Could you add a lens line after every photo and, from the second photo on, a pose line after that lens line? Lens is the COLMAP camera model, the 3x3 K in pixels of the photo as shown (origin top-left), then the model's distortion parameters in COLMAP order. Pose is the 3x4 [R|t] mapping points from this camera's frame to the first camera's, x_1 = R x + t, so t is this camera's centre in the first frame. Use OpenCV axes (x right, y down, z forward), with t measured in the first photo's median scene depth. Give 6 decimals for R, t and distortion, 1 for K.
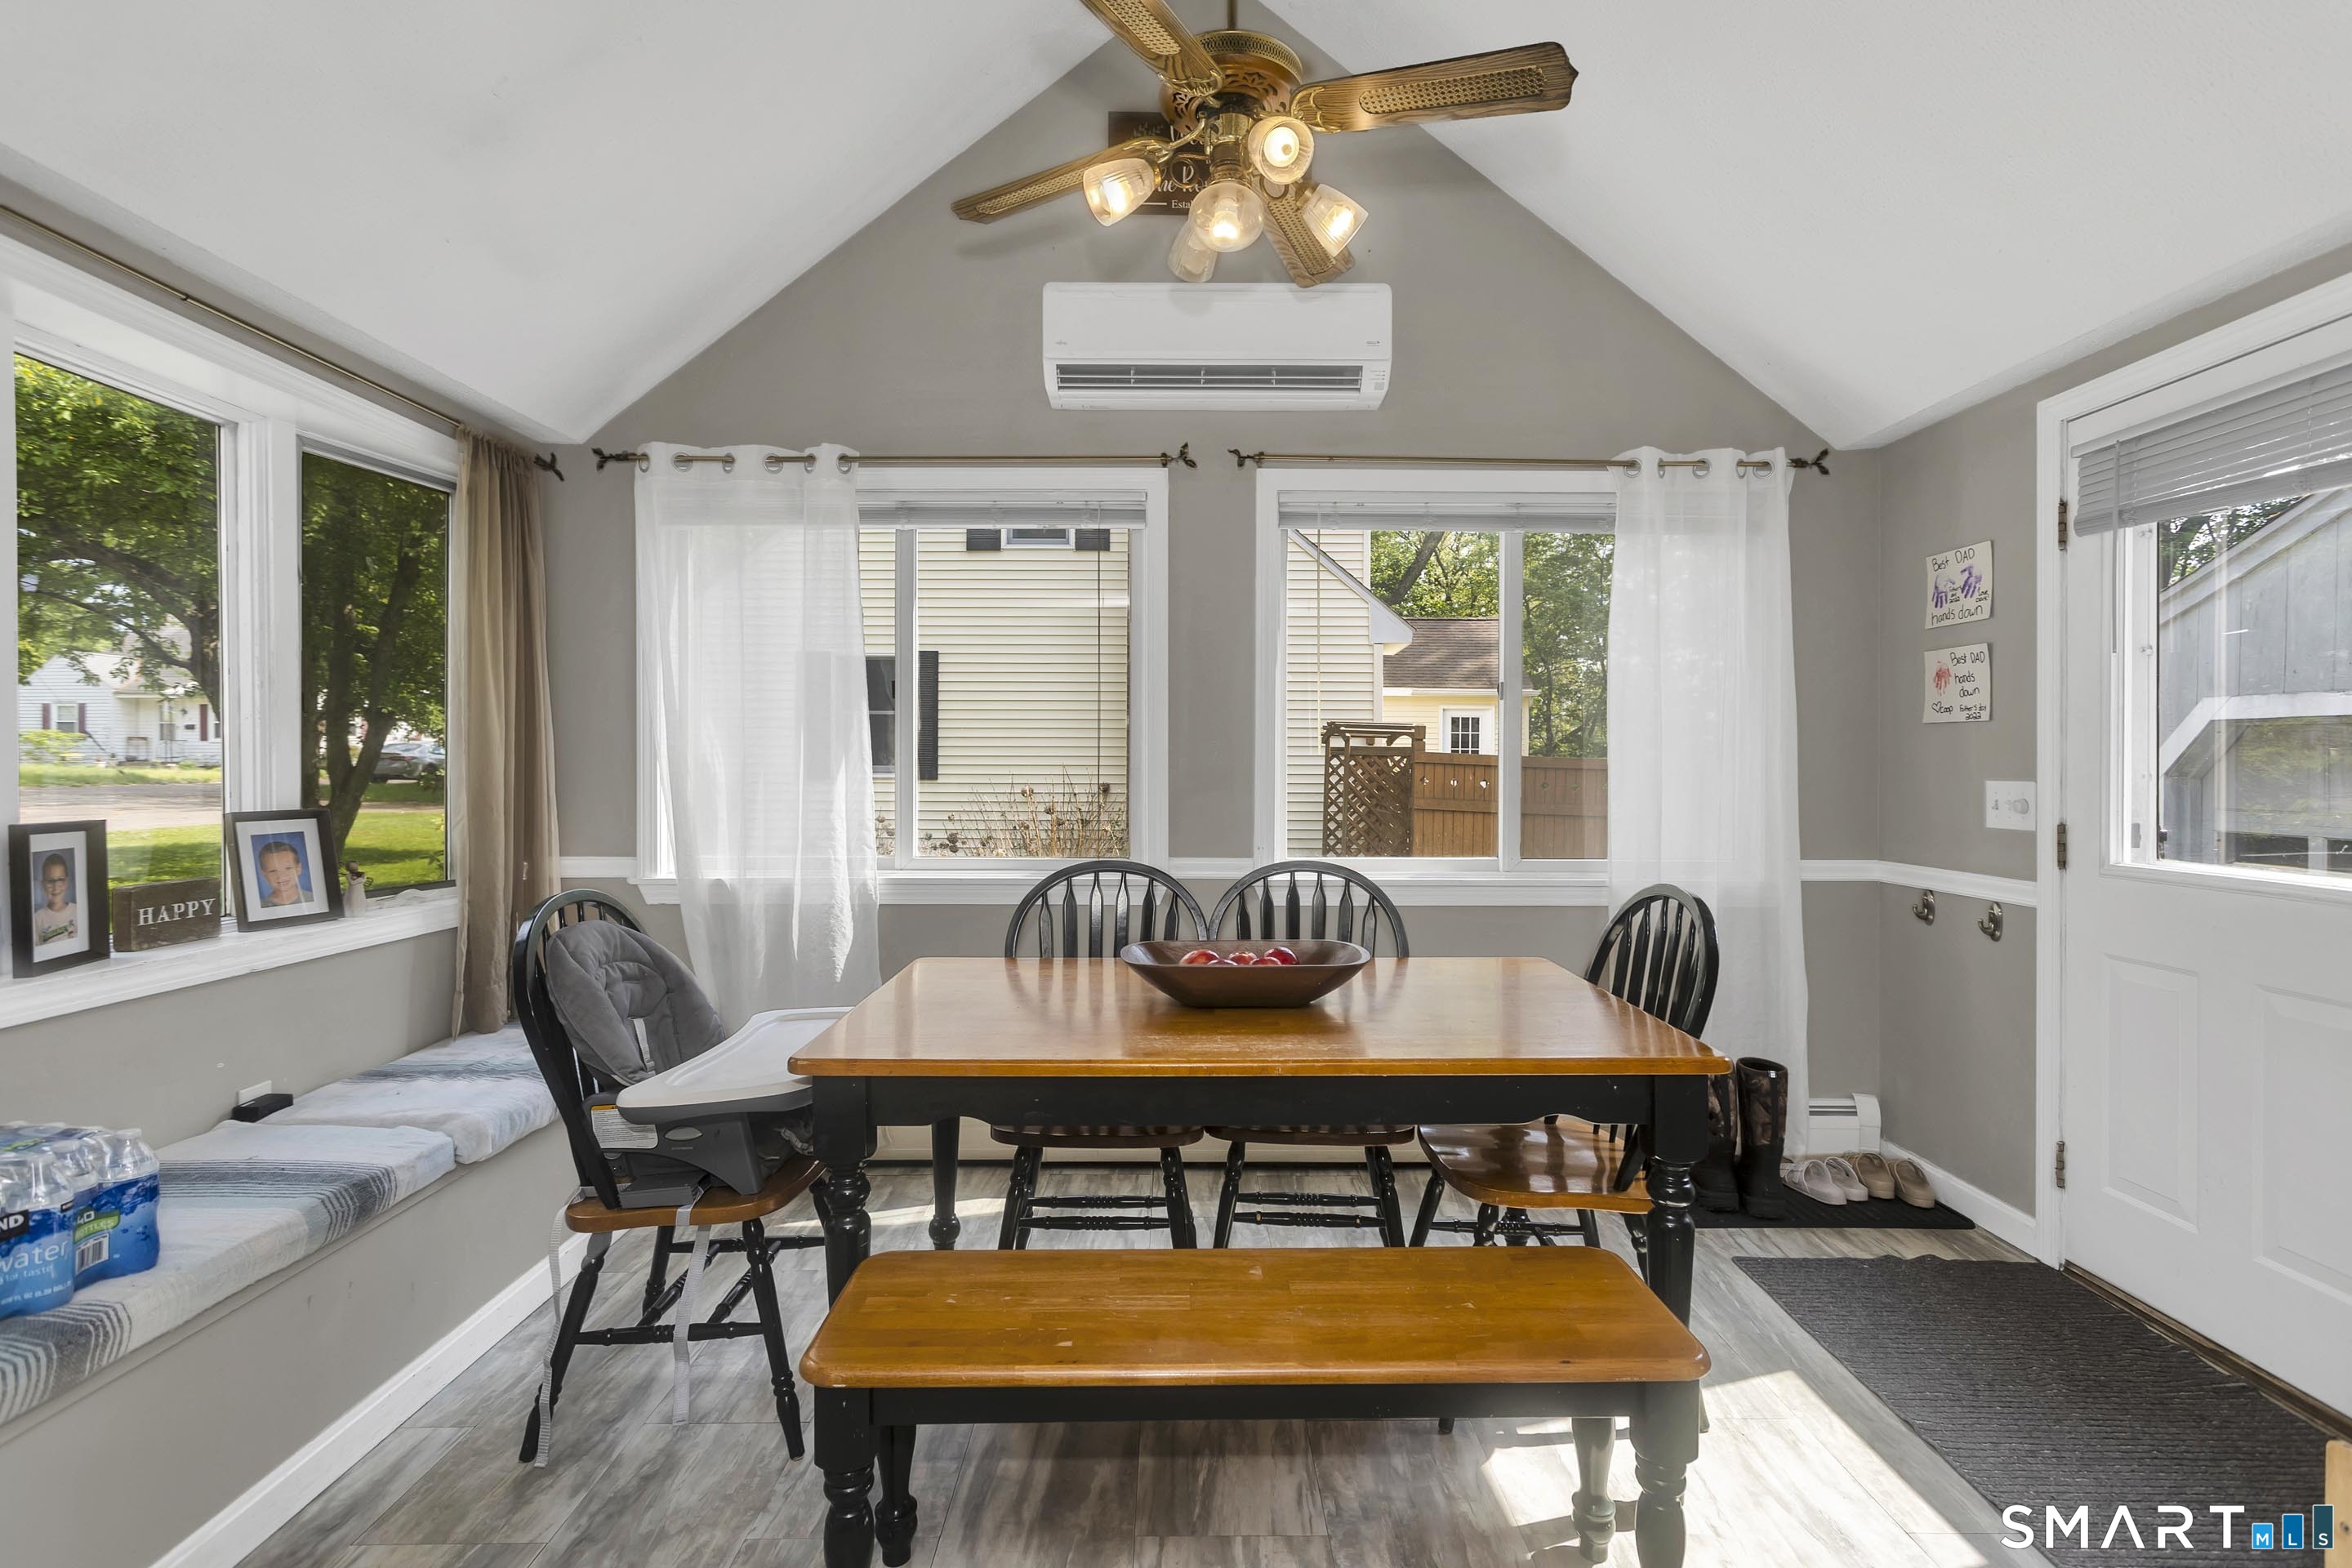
lens RADIAL K [[1113.0, 0, 1176.5], [0, 1113.0, 780.4], [0, 0, 1]] dist [0.002583, 0.001659]
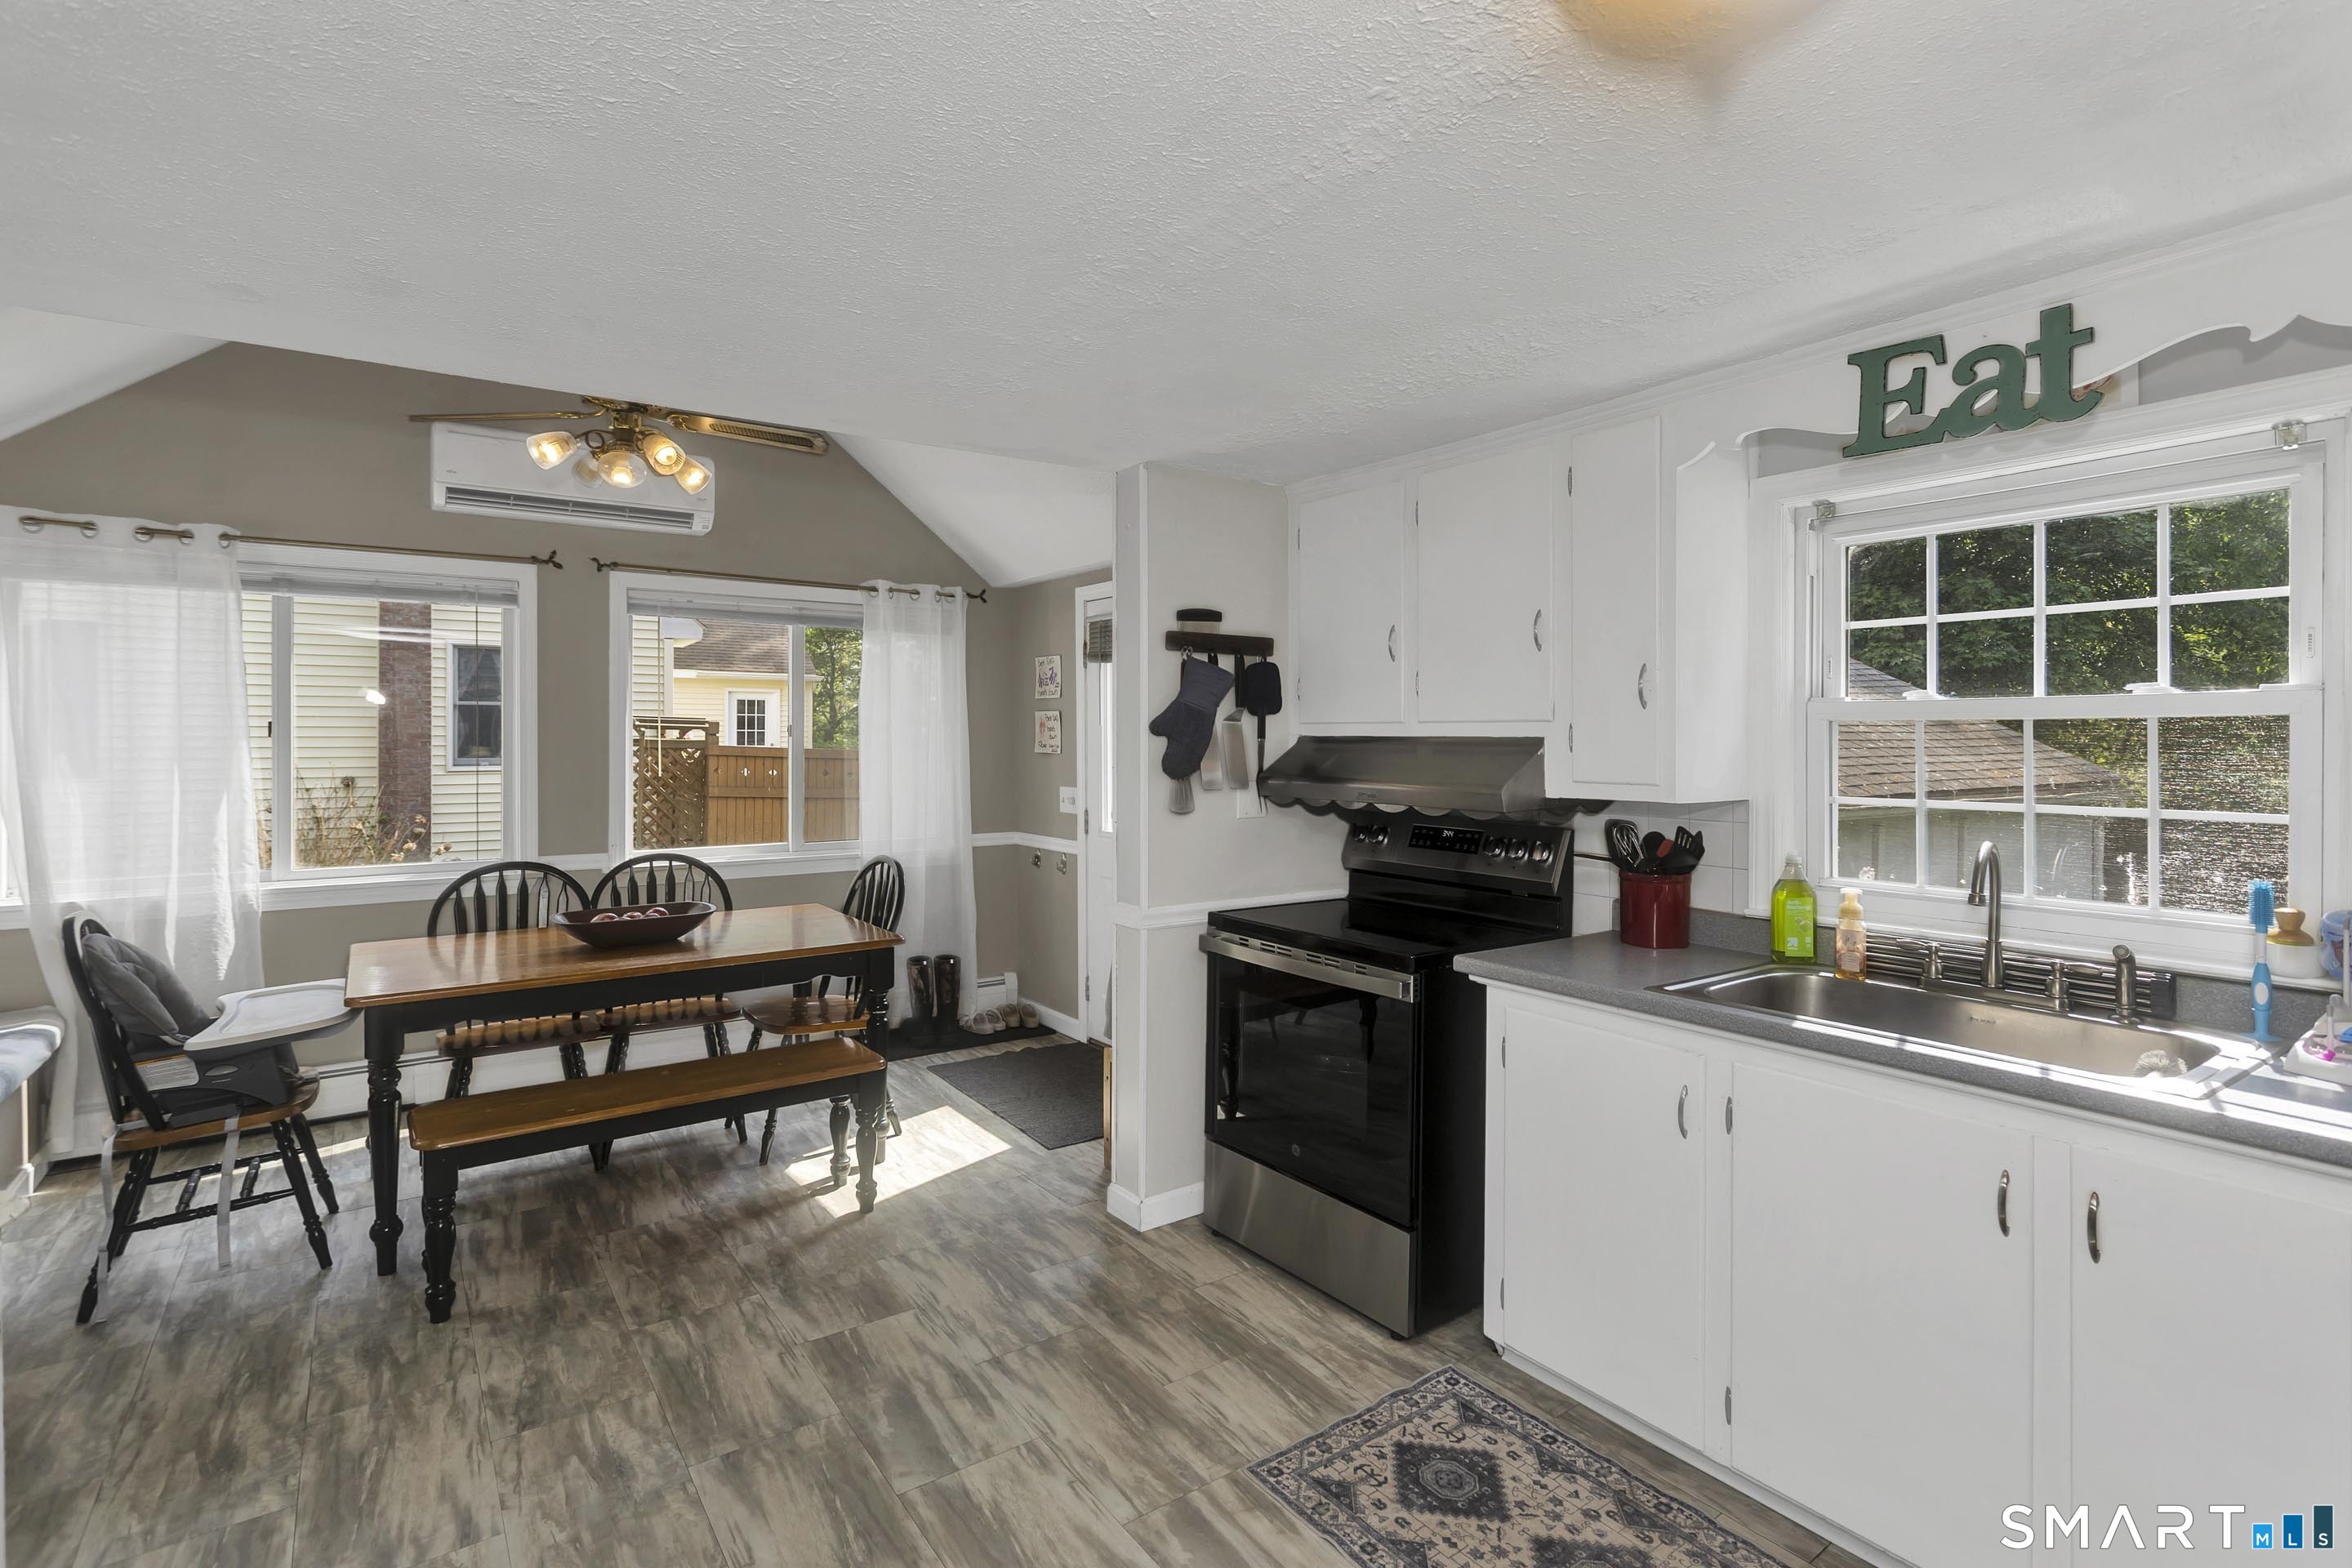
lens RADIAL K [[1113.0, 0, 1165.3], [0, 1113.0, 736.7], [0, 0, 1]] dist [0.002583, 0.001659]
pose [[0.818155, -0.000686, 0.574997, -0.165911], [0.009134, 0.999889, -0.011802, -0.053914], [-0.574925, 0.014908, 0.818070, -0.546986]]
